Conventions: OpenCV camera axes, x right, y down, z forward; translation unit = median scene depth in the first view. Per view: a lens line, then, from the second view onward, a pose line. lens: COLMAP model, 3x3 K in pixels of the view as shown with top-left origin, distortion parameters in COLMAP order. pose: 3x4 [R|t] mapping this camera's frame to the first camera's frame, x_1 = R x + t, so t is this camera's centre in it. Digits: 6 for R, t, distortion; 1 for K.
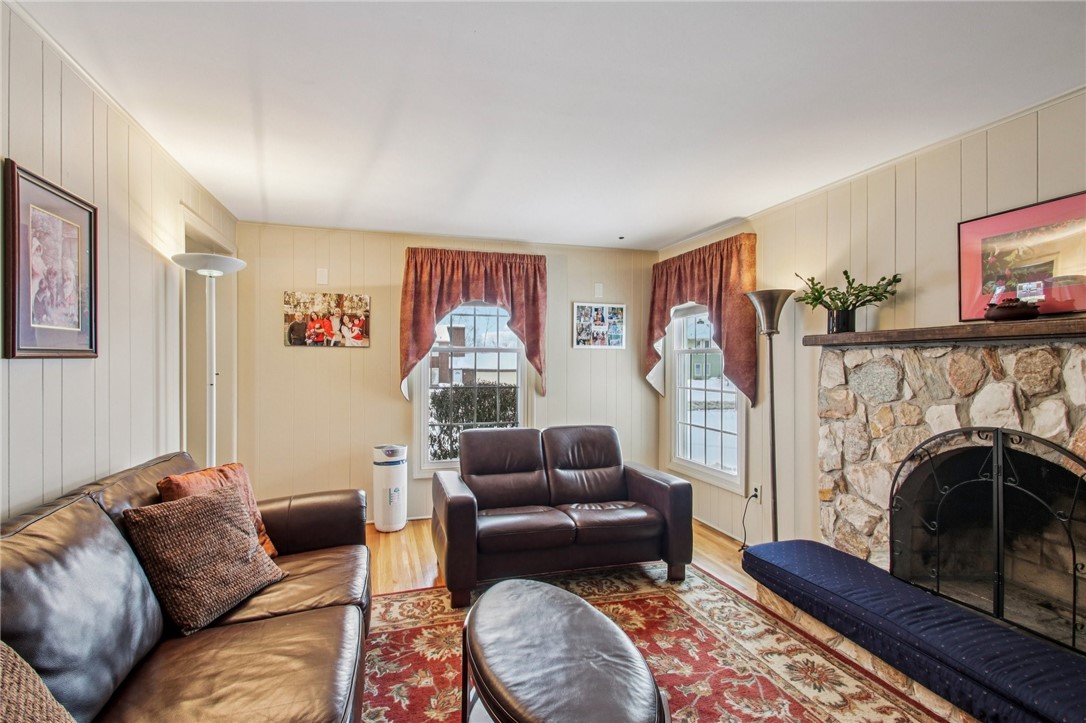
lens RADIAL K [[507.5, 0, 516.2], [0, 507.5, 366.1], [0, 0, 1]] dist [0.012586, -0.007125]
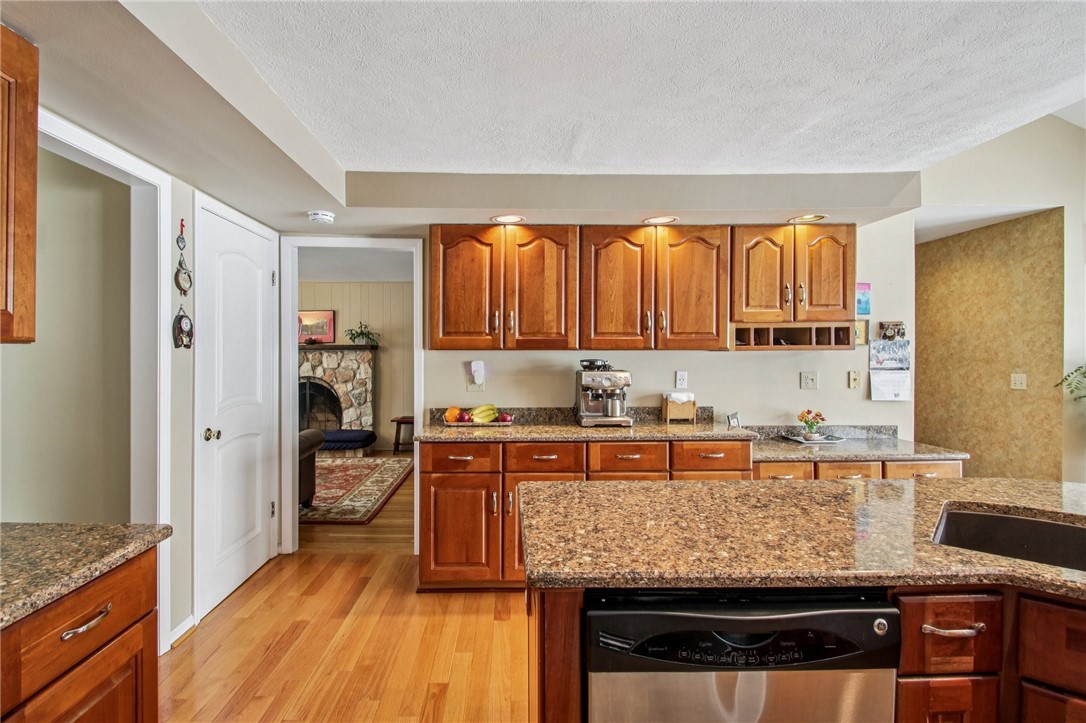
lens RADIAL K [[507.5, 0, 534.0], [0, 507.5, 357.6], [0, 0, 1]] dist [0.012586, -0.007125]
pose [[0.228696, -0.008222, 0.973463, -1.688177], [0.012665, 0.999905, 0.005470, 0.000534], [-0.973415, 0.011078, 0.228779, -1.041713]]
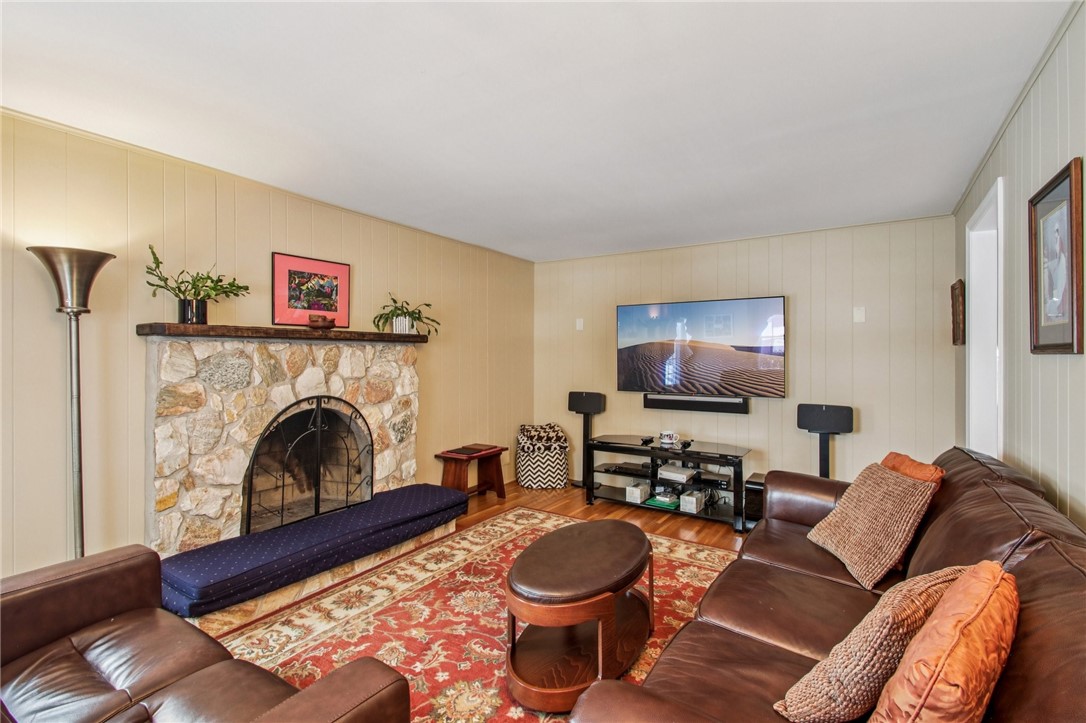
lens RADIAL K [[507.5, 0, 532.0], [0, 507.5, 355.2], [0, 0, 1]] dist [0.012586, -0.007125]
pose [[-0.664820, -0.007840, 0.746963, -0.582944], [-0.000538, 0.999950, 0.010016, -0.017677], [-0.747004, 0.006257, -0.664790, 1.332234]]
